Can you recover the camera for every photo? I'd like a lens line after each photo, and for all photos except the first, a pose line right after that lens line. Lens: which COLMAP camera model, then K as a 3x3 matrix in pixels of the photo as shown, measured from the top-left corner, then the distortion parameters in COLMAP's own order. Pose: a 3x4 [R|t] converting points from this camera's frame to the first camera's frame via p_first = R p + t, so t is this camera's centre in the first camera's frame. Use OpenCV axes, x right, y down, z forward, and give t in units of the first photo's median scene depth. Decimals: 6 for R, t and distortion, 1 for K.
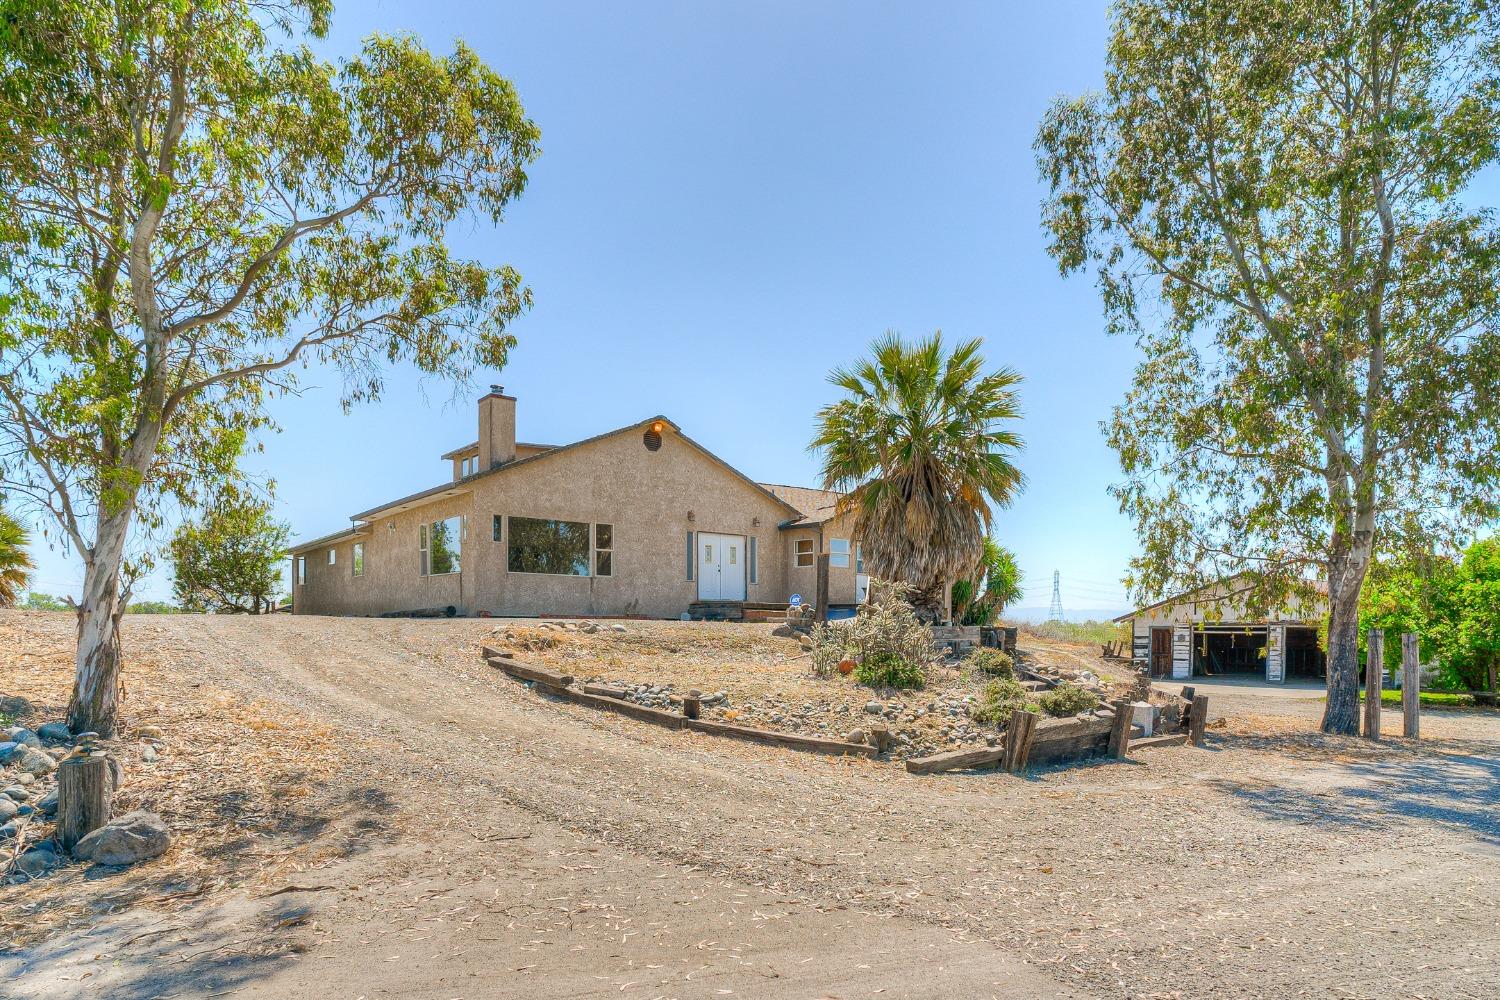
lens RADIAL K [[751.9, 0, 742.8], [0, 751.9, 511.0], [0, 0, 1]] dist [-0.000933, 0.000082]
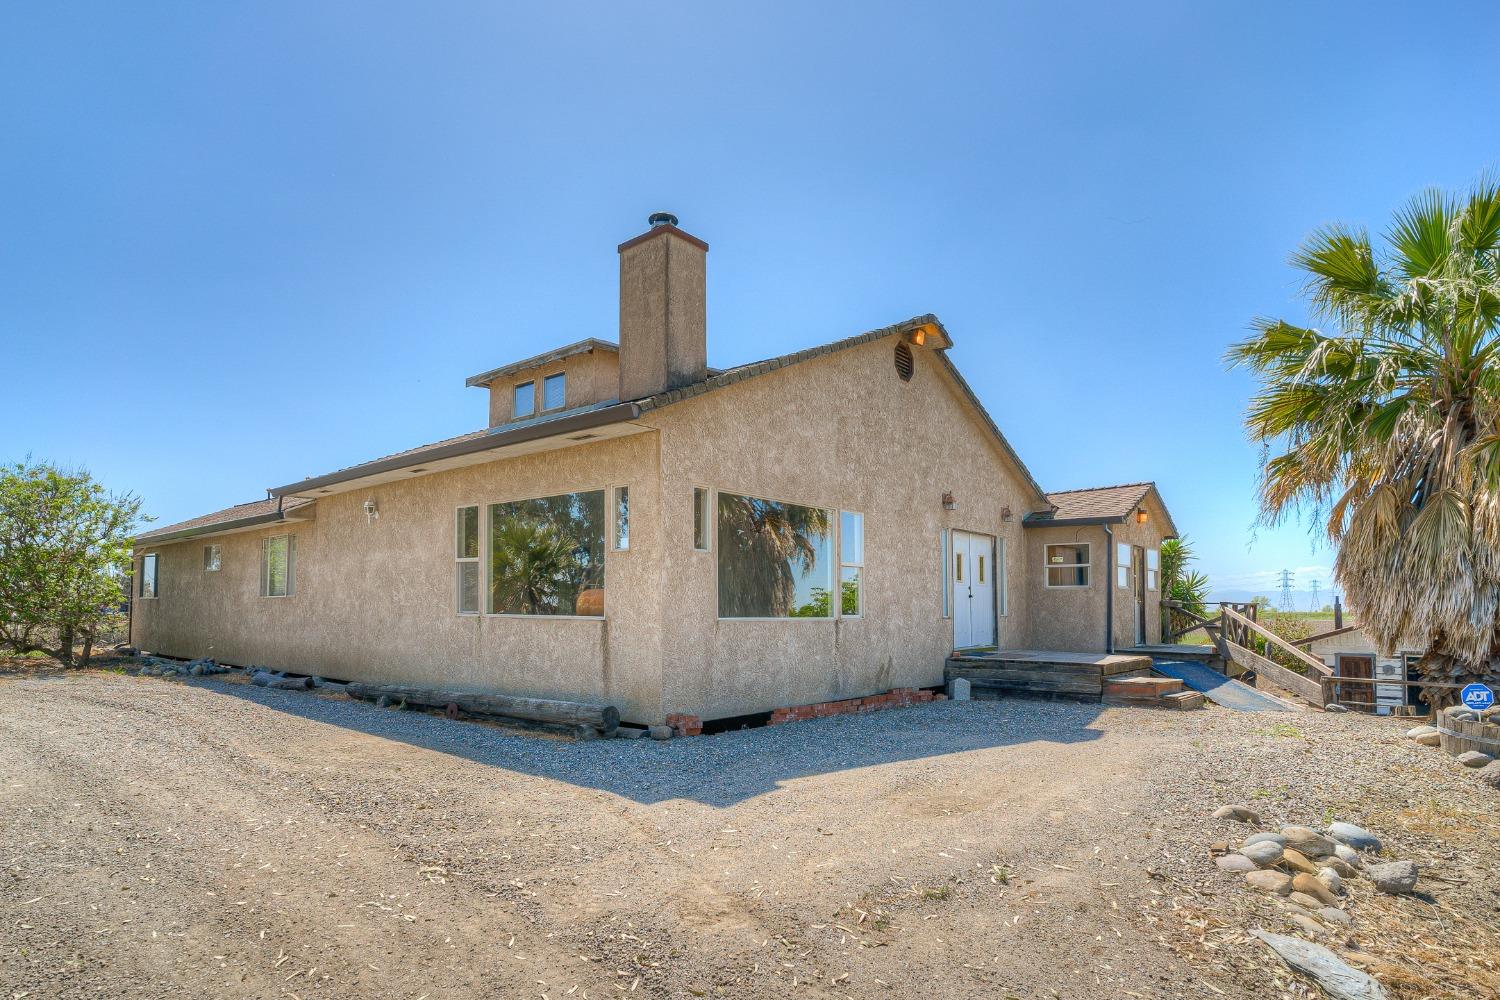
lens RADIAL K [[751.9, 0, 758.3], [0, 751.9, 490.4], [0, 0, 1]] dist [-0.000933, 0.000082]
pose [[0.985875, 0.025955, 0.165459, -0.293929], [-0.023624, 0.999592, -0.016037, 0.010281], [-0.165808, 0.011902, 0.986086, 0.451678]]
